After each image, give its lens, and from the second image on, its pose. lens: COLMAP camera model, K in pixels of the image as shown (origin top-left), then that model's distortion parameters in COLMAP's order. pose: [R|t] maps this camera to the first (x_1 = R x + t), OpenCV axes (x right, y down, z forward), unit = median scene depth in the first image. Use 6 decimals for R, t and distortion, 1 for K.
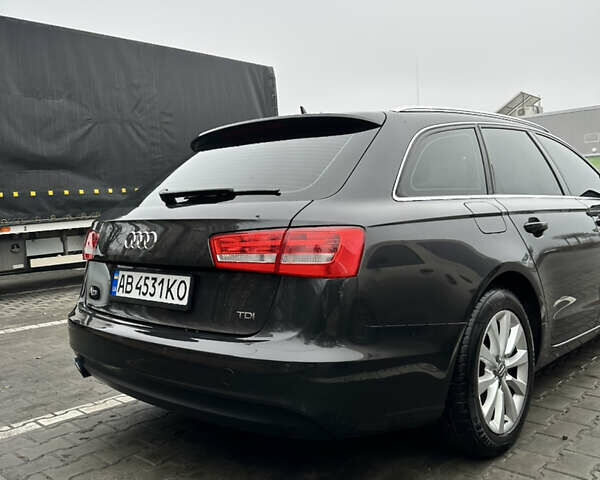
lens RADIAL K [[561.8, 0, 312.8], [0, 561.8, 228.4], [0, 0, 1]] dist [0.033166, 0.000000]
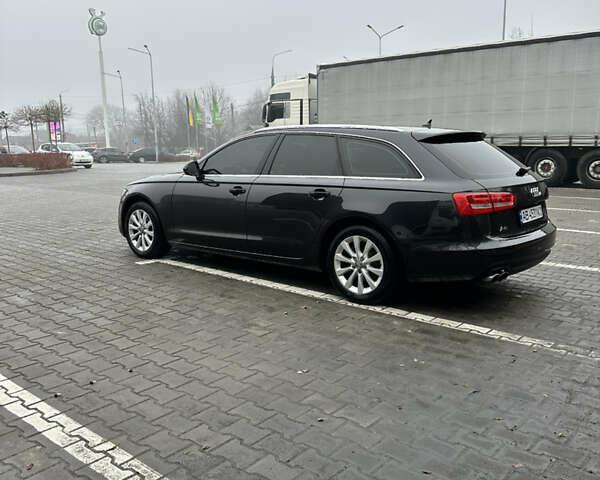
lens RADIAL K [[561.8, 0, 300.3], [0, 561.8, 240.0], [0, 0, 1]] dist [0.033166, 0.000000]
pose [[-0.052362, -0.135480, 0.989395, -2.375046], [0.049277, 0.989197, 0.138061, -0.137286], [-0.997412, 0.055984, -0.045120, 1.972090]]
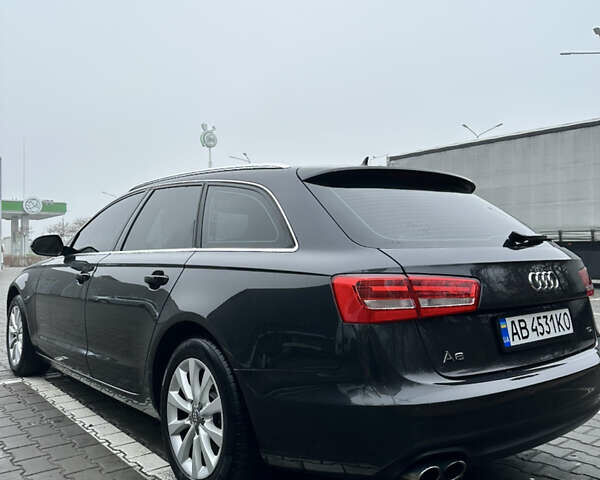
lens RADIAL K [[561.8, 0, 307.4], [0, 561.8, 214.9], [0, 0, 1]] dist [0.033166, 0.000000]
pose [[0.140756, 0.095443, 0.985433, -1.371913], [0.038500, 0.994062, -0.101778, -0.008764], [-0.989296, 0.052265, 0.136245, 1.259903]]
